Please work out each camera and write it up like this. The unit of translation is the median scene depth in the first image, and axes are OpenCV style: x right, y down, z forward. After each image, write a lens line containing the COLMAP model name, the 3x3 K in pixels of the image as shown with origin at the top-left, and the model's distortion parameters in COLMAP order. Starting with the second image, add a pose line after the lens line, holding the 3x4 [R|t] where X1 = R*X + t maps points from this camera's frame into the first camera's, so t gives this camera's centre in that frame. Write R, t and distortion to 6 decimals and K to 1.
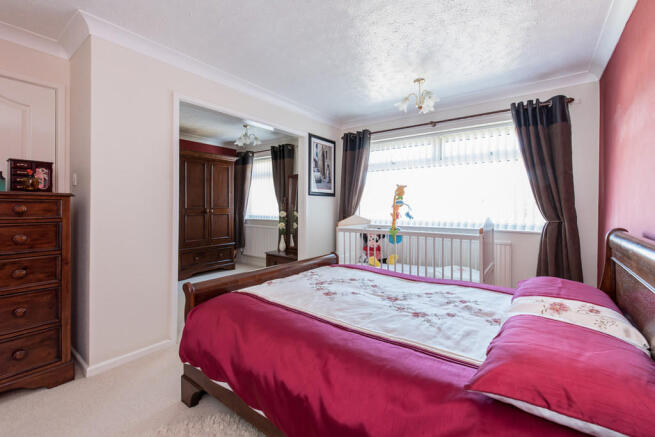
lens RADIAL K [[282.2, 0, 327.8], [0, 282.2, 205.0], [0, 0, 1]] dist [-0.039529, -0.000060]
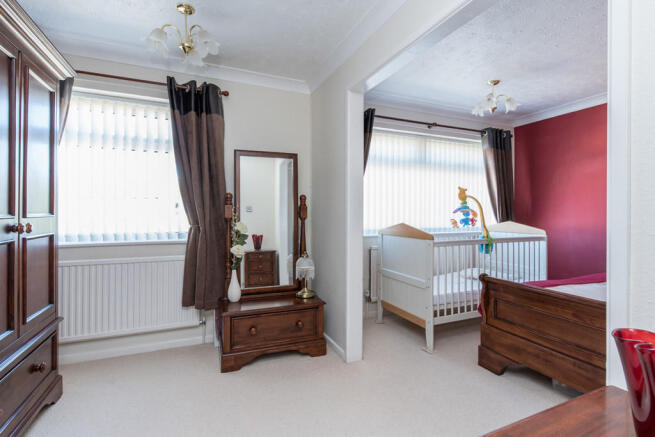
lens RADIAL K [[401.2, 0, 327.8], [0, 401.2, 201.1], [0, 0, 1]] dist [-0.002624, -0.000323]
pose [[0.405003, 0.019120, 0.914116, -0.189932], [-0.004460, 0.999811, -0.018936, -0.000227], [-0.914305, 0.003592, 0.405011, 0.141909]]
